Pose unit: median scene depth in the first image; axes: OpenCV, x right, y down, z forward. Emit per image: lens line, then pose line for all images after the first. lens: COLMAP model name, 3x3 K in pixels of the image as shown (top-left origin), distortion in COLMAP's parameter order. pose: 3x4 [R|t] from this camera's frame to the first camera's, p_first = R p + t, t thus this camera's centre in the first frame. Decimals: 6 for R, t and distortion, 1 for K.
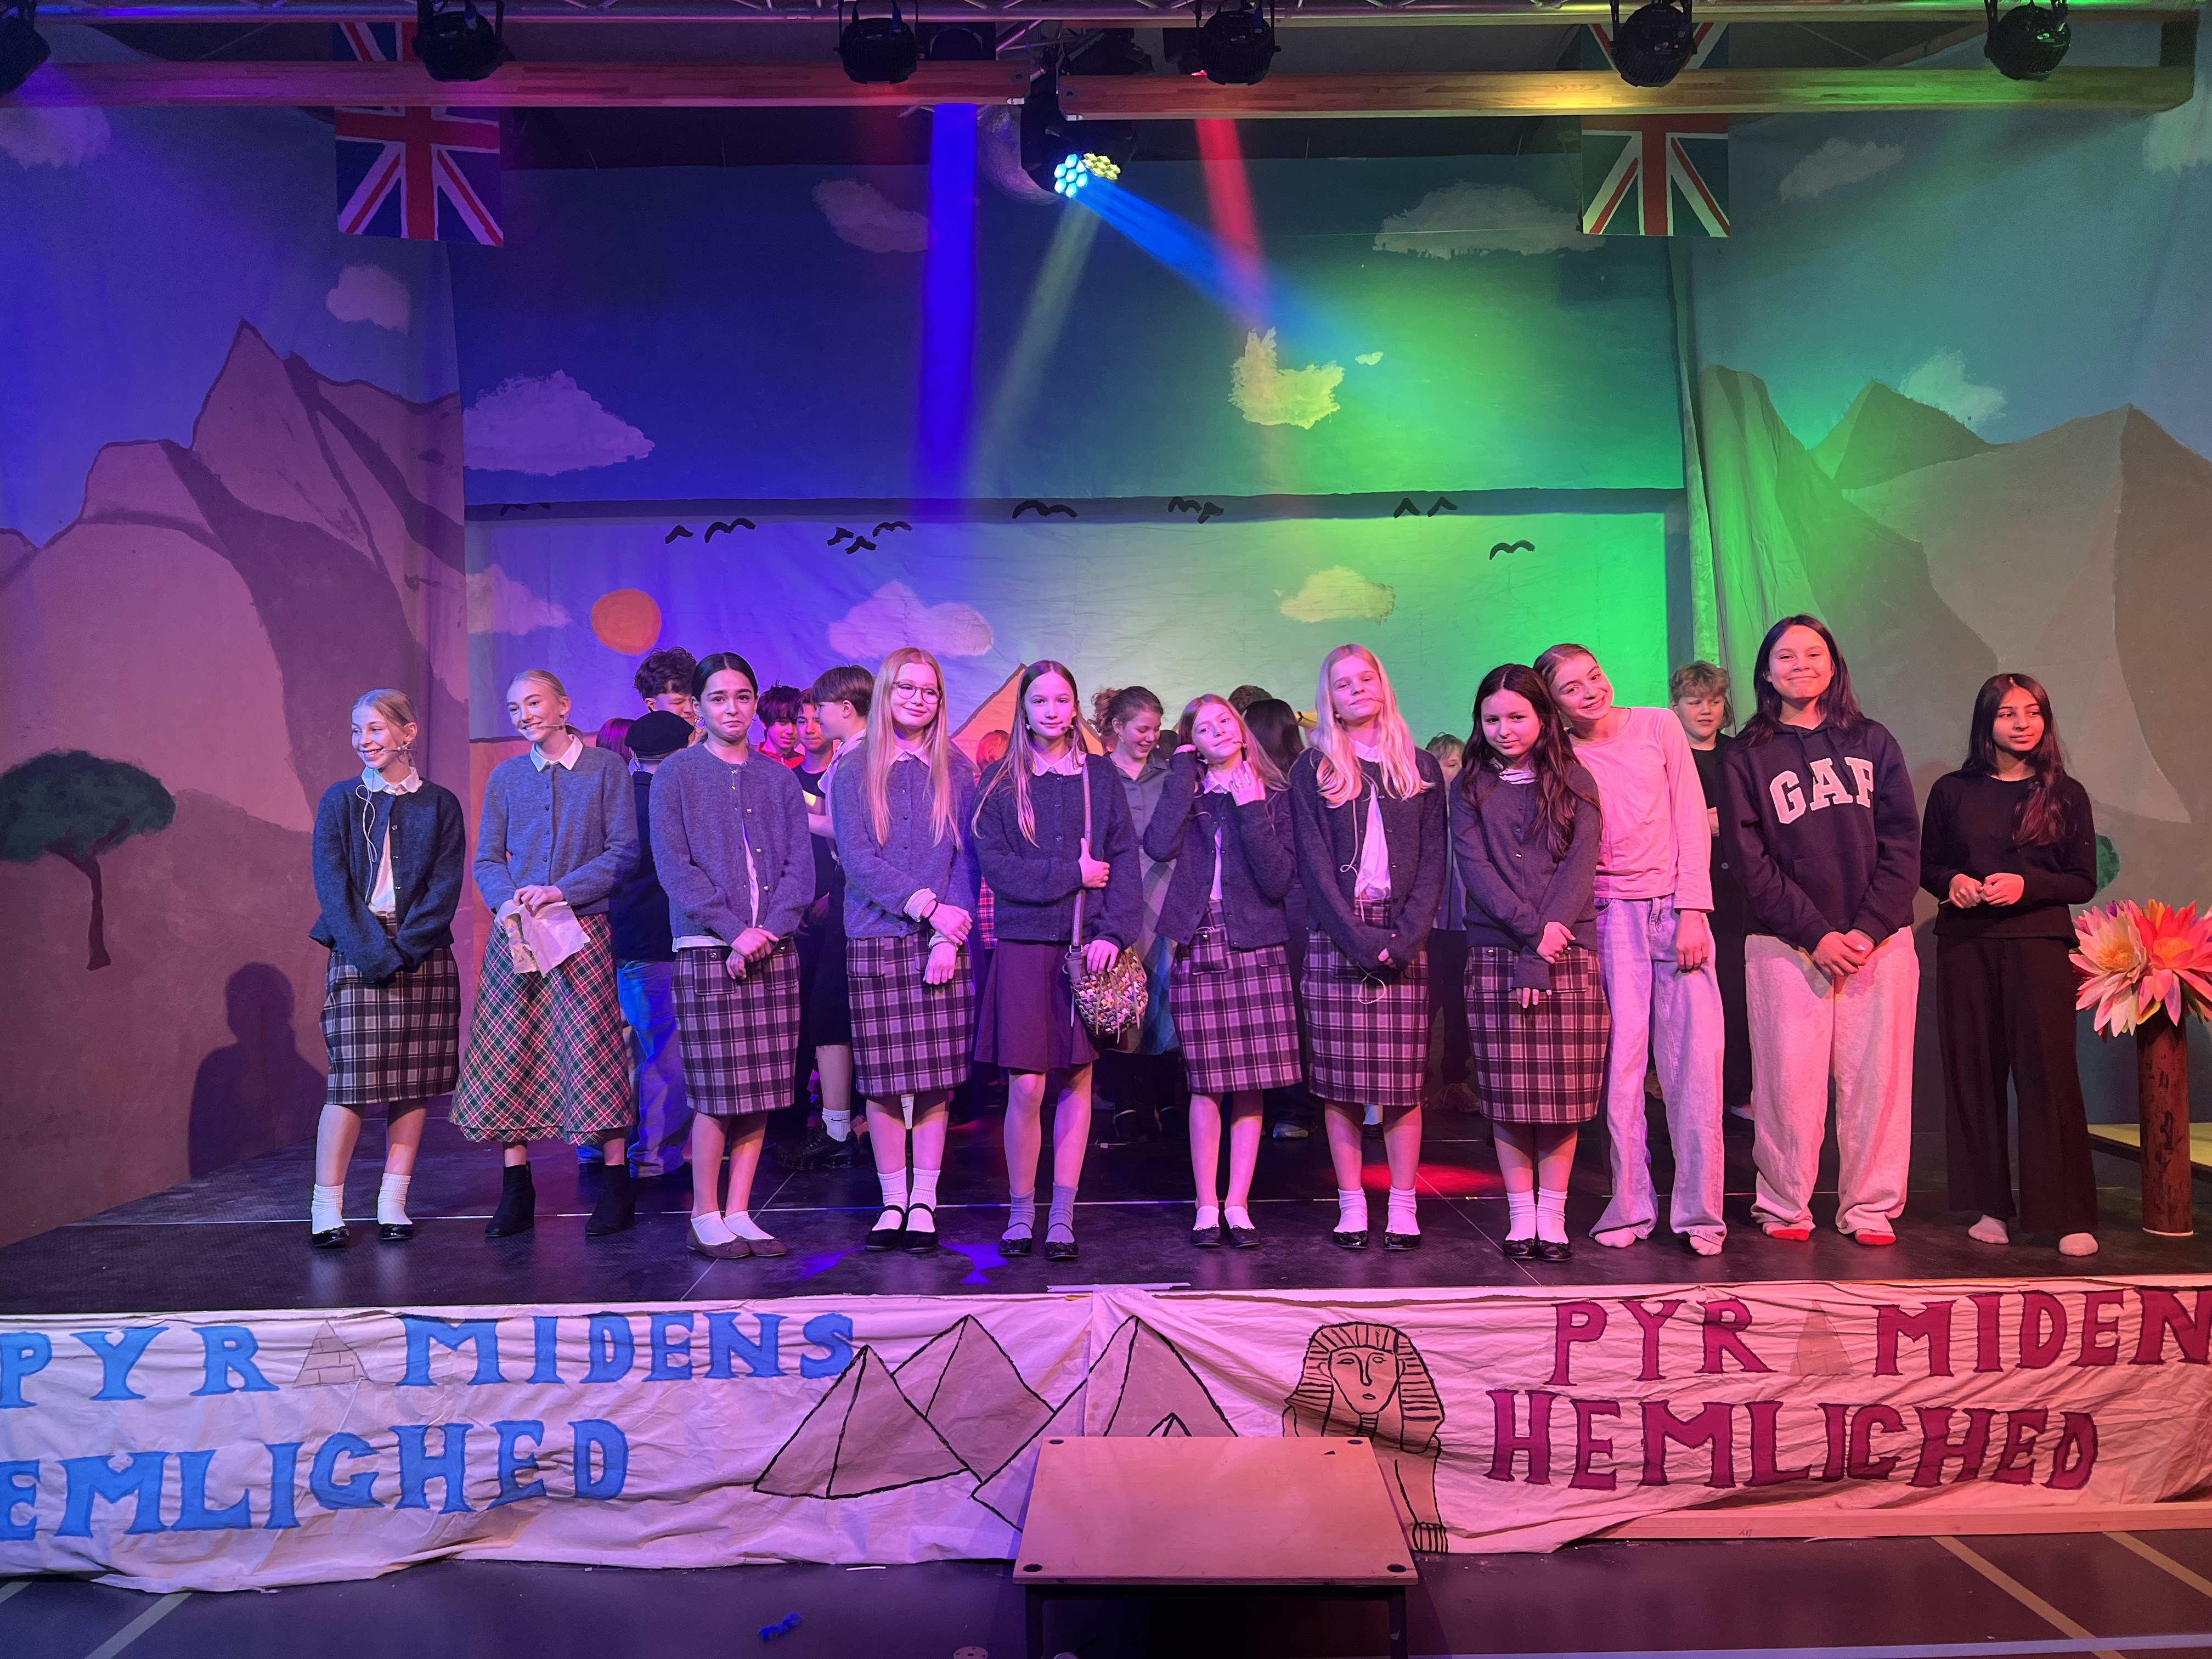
lens RADIAL K [[1644.4, 0, 1089.0], [0, 1644.4, 834.5], [0, 0, 1]] dist [0.015103, -0.004039]
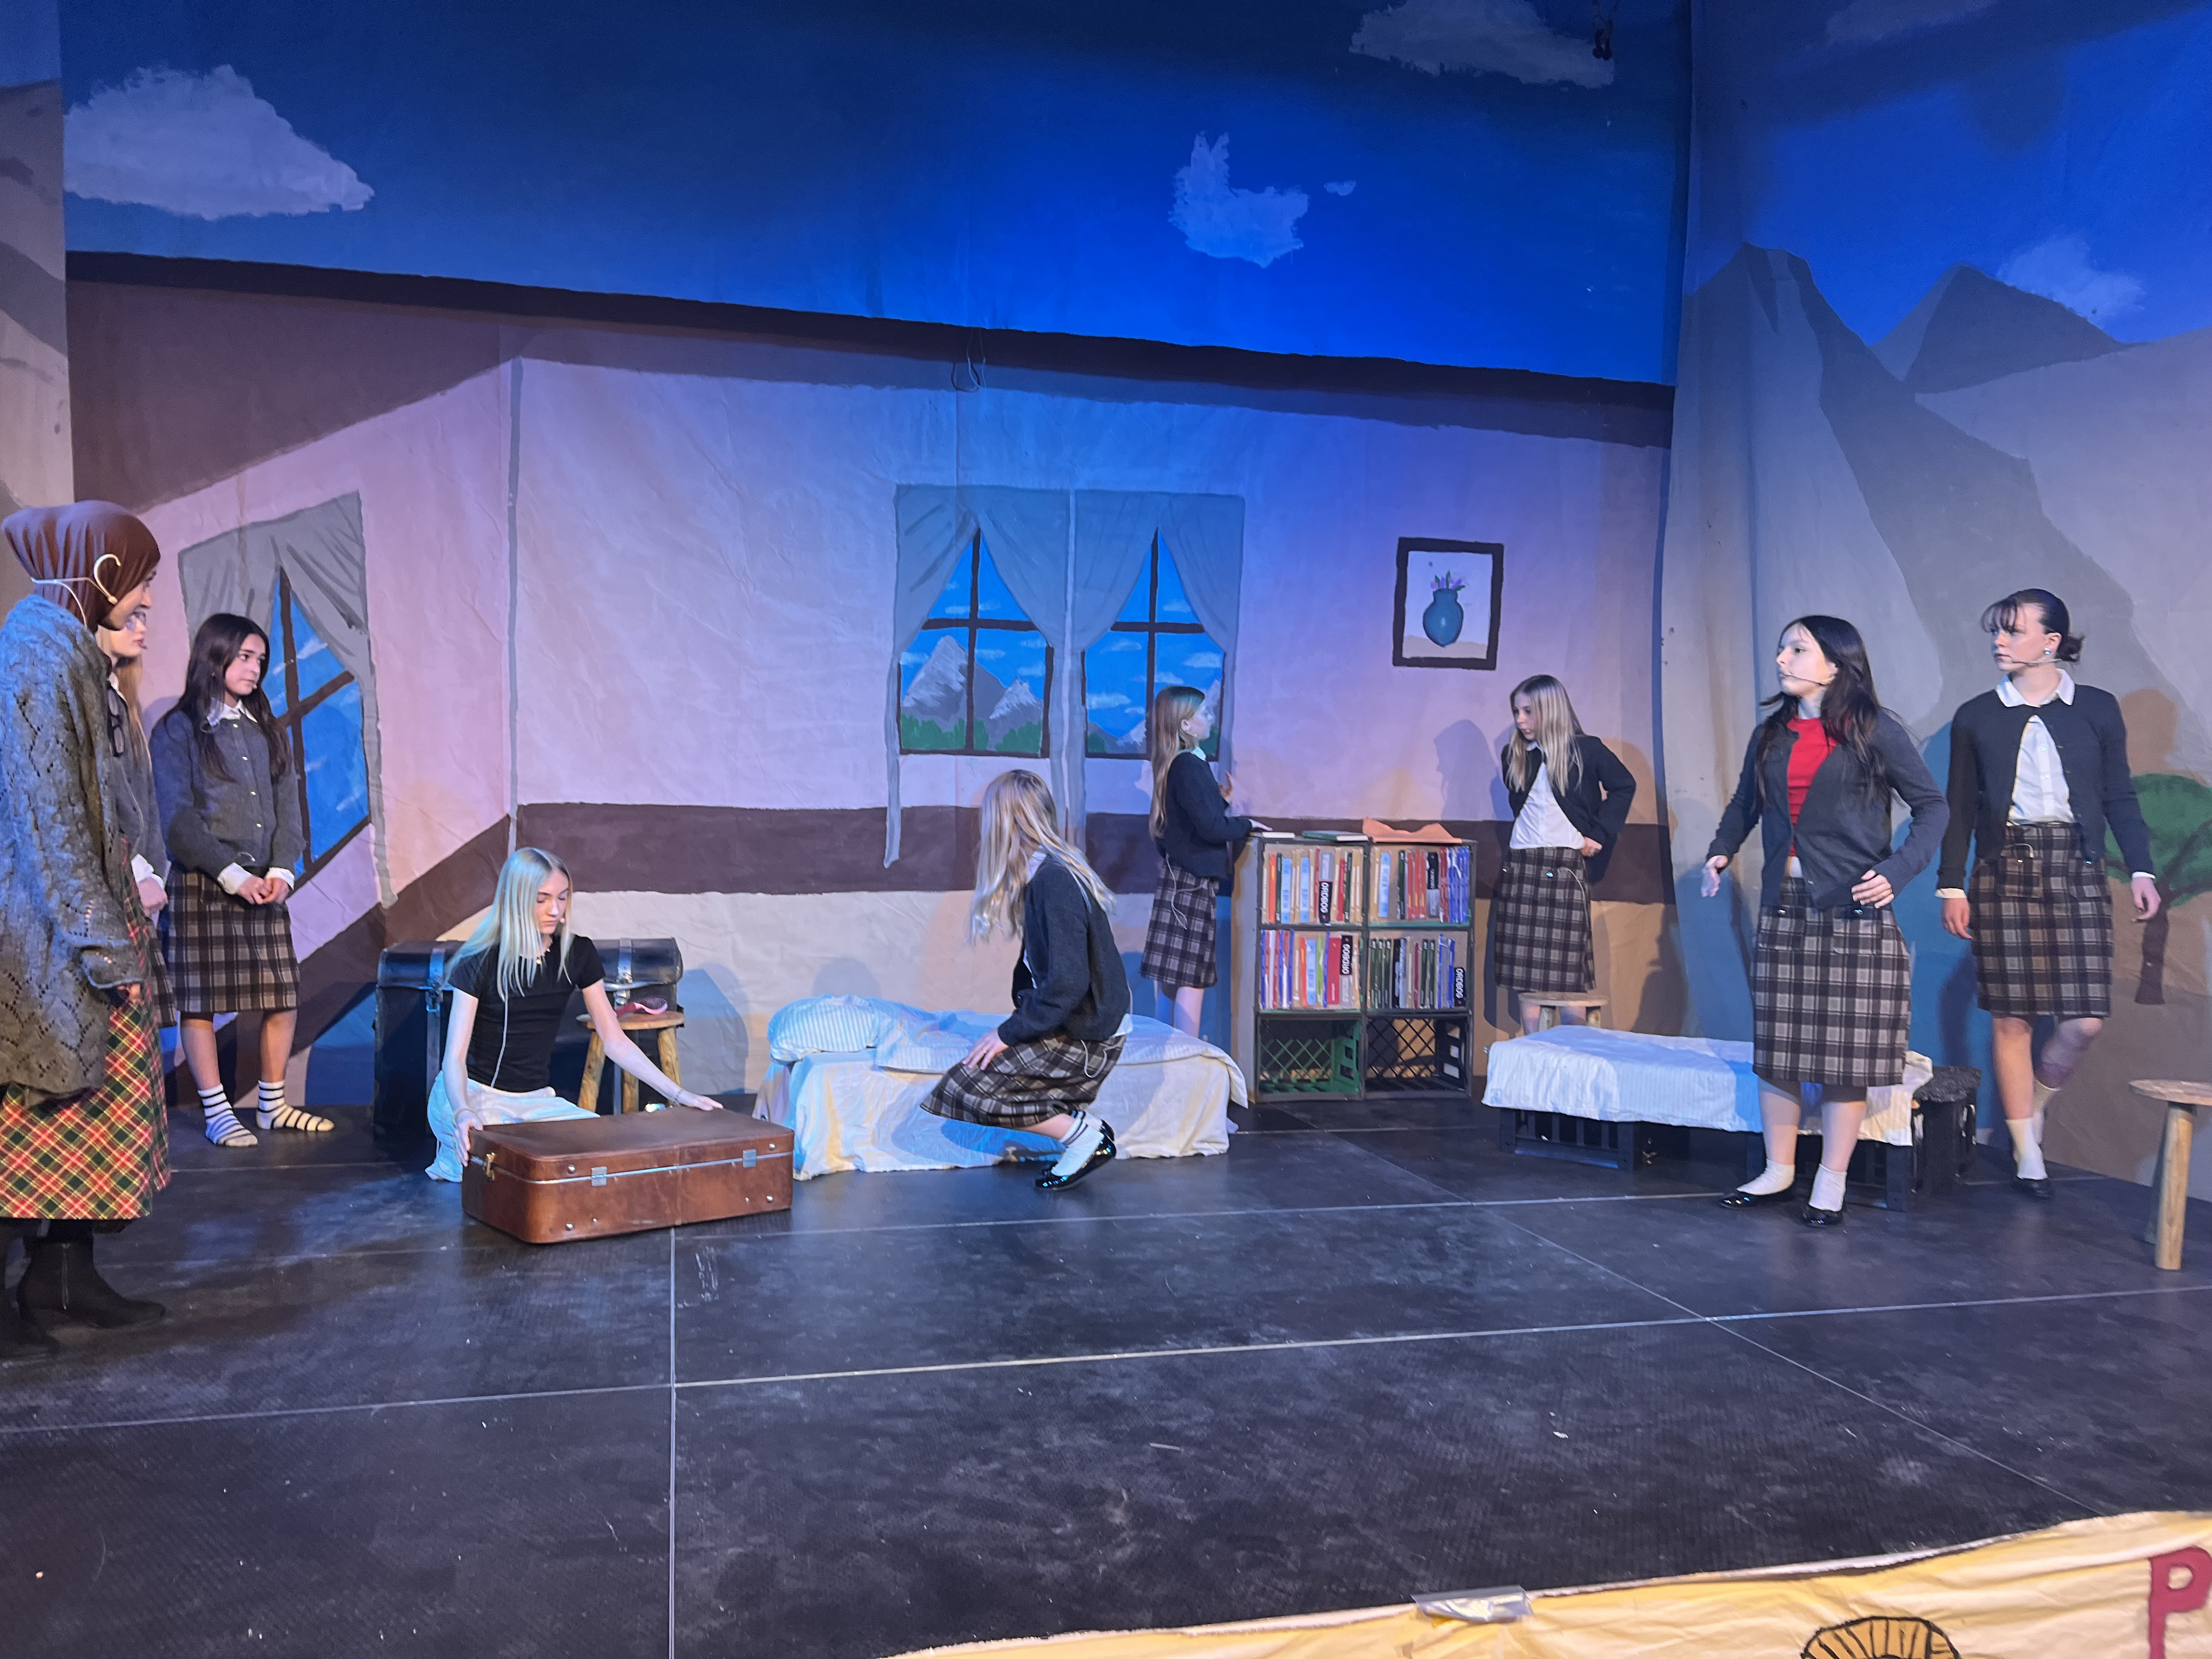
lens RADIAL K [[1644.4, 0, 1083.6], [0, 1644.4, 808.0], [0, 0, 1]] dist [0.015103, -0.004039]
pose [[0.972241, 0.029708, 0.232087, -0.151088], [-0.033905, 0.999325, 0.014115, 0.005290], [-0.231511, -0.021592, 0.972593, 0.292732]]
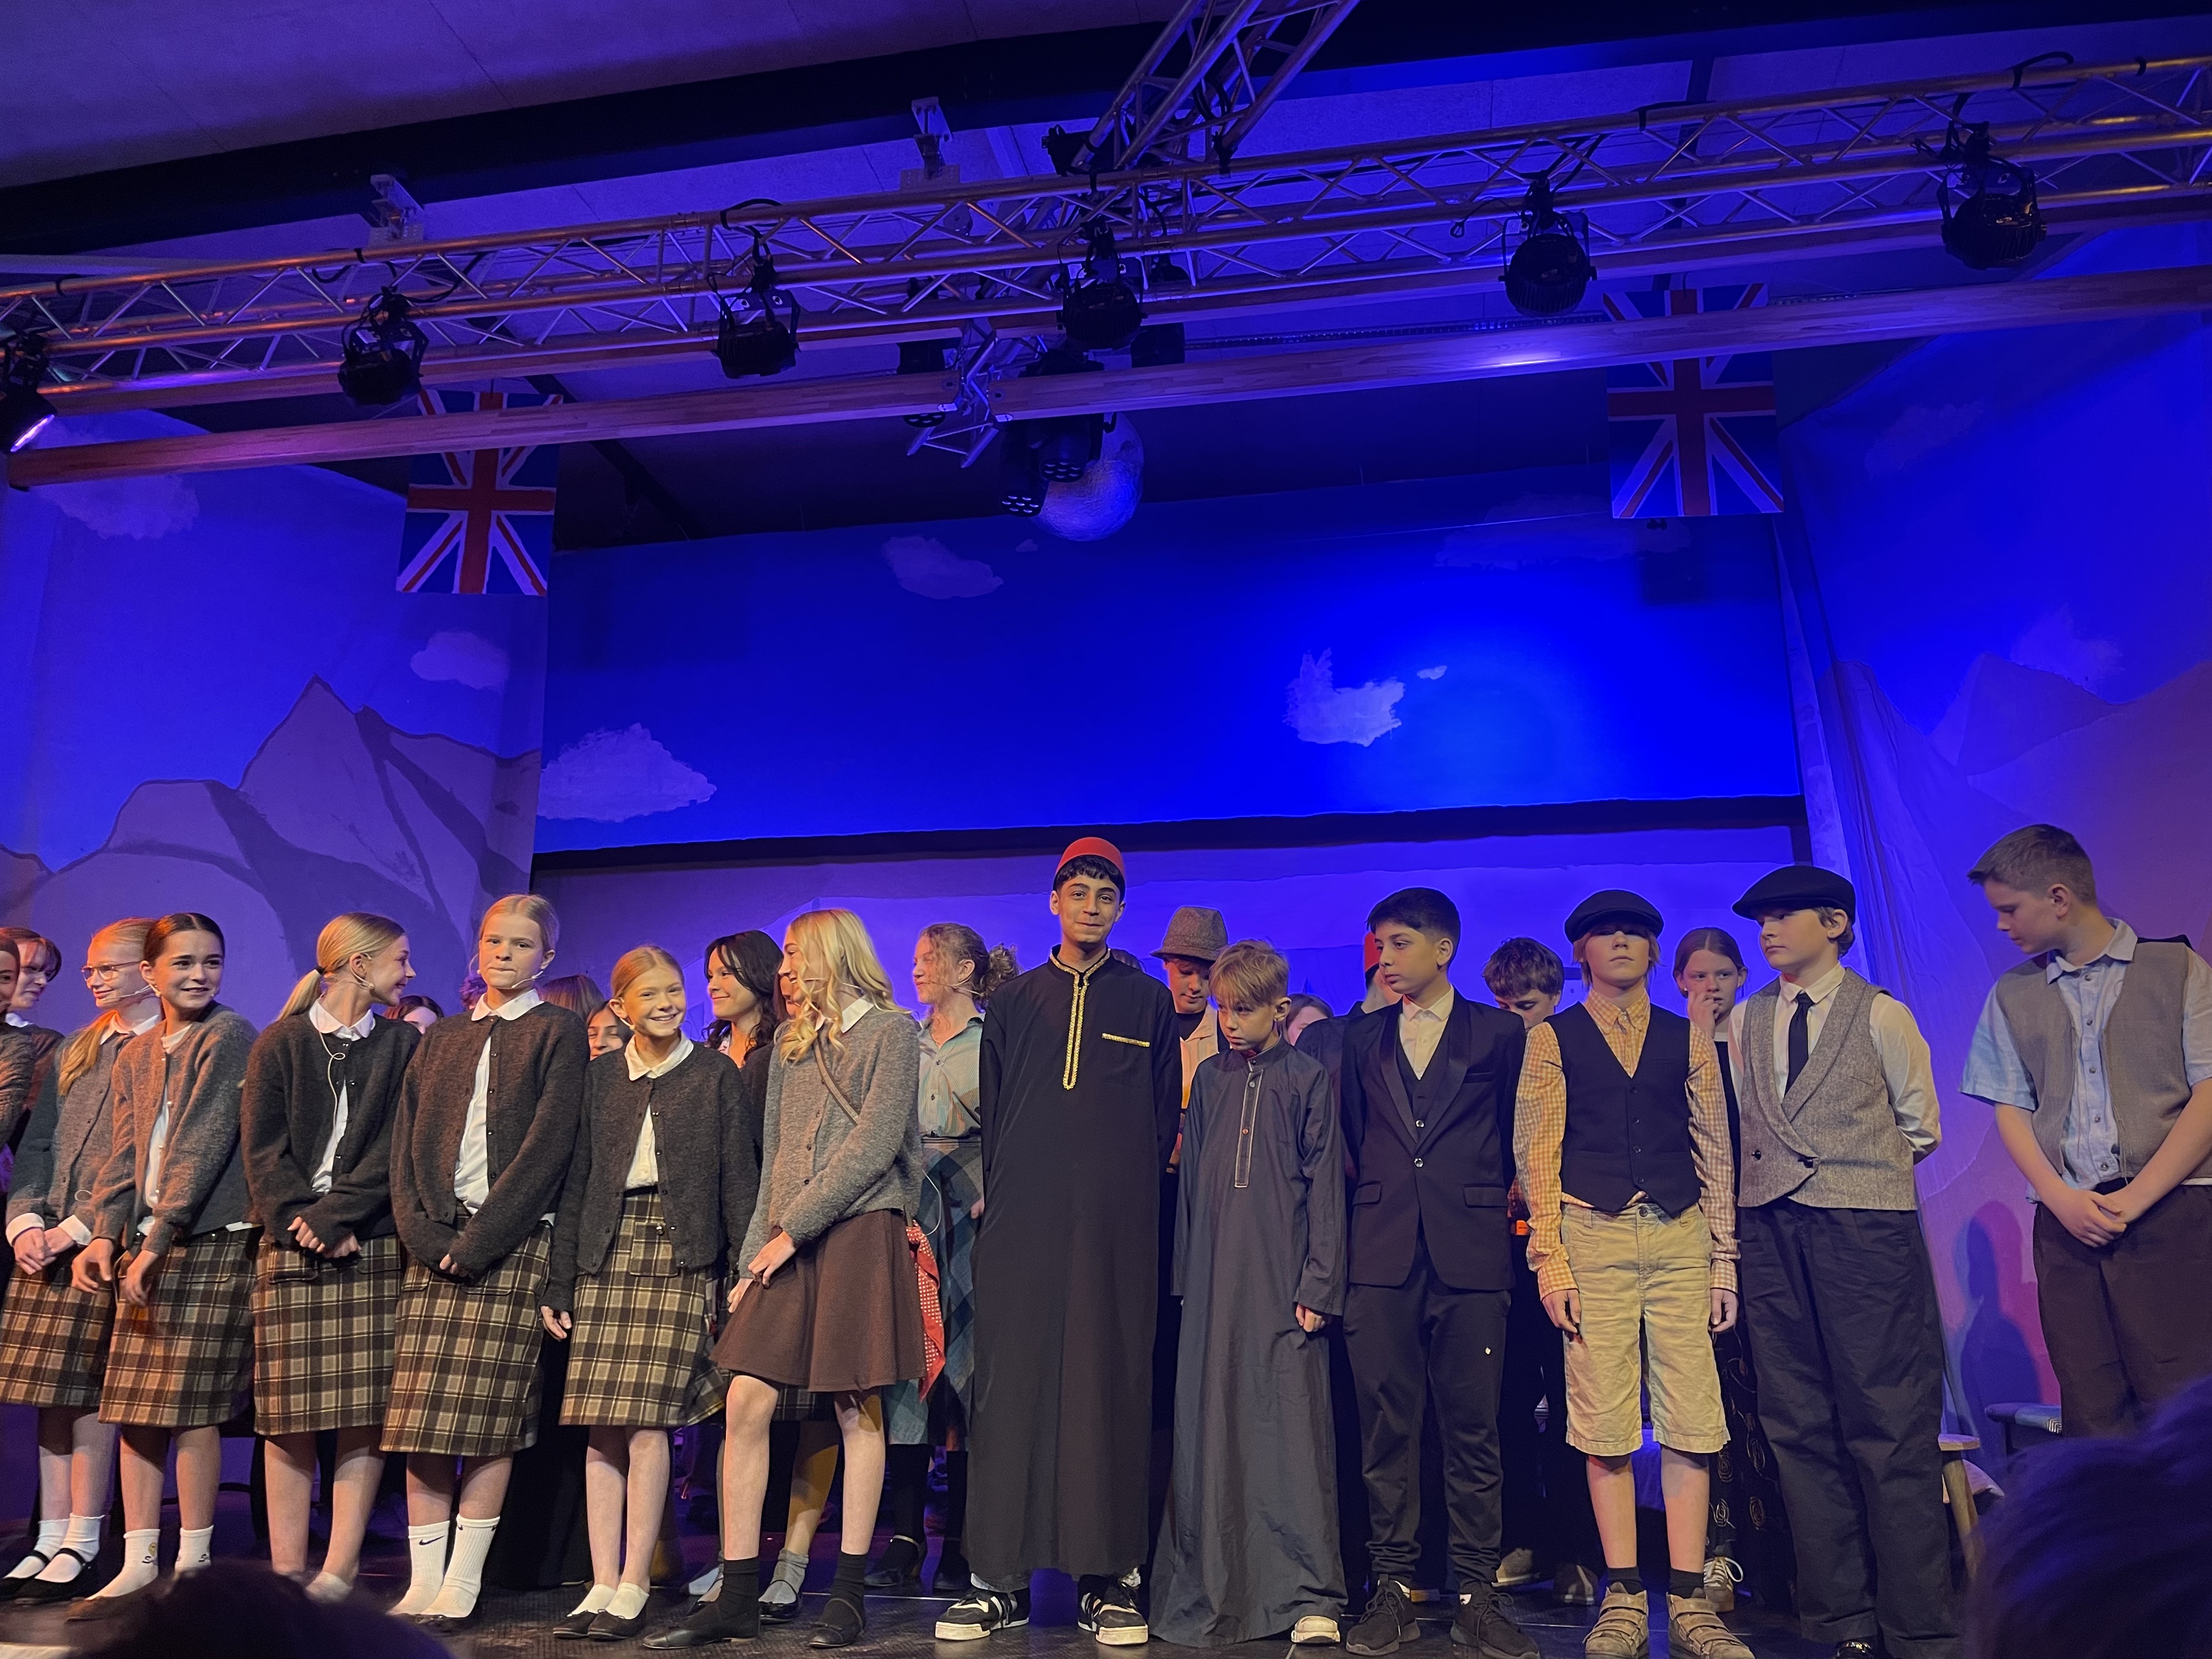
lens RADIAL K [[1667.5, 0, 1117.8], [0, 1667.5, 818.1], [0, 0, 1]] dist [0.056368, -0.015683]
pose [[0.981029, -0.031787, -0.191239, 0.207335], [-0.020068, 0.964515, -0.263265, 0.054776], [0.192821, 0.262108, 0.945579, 0.100389]]
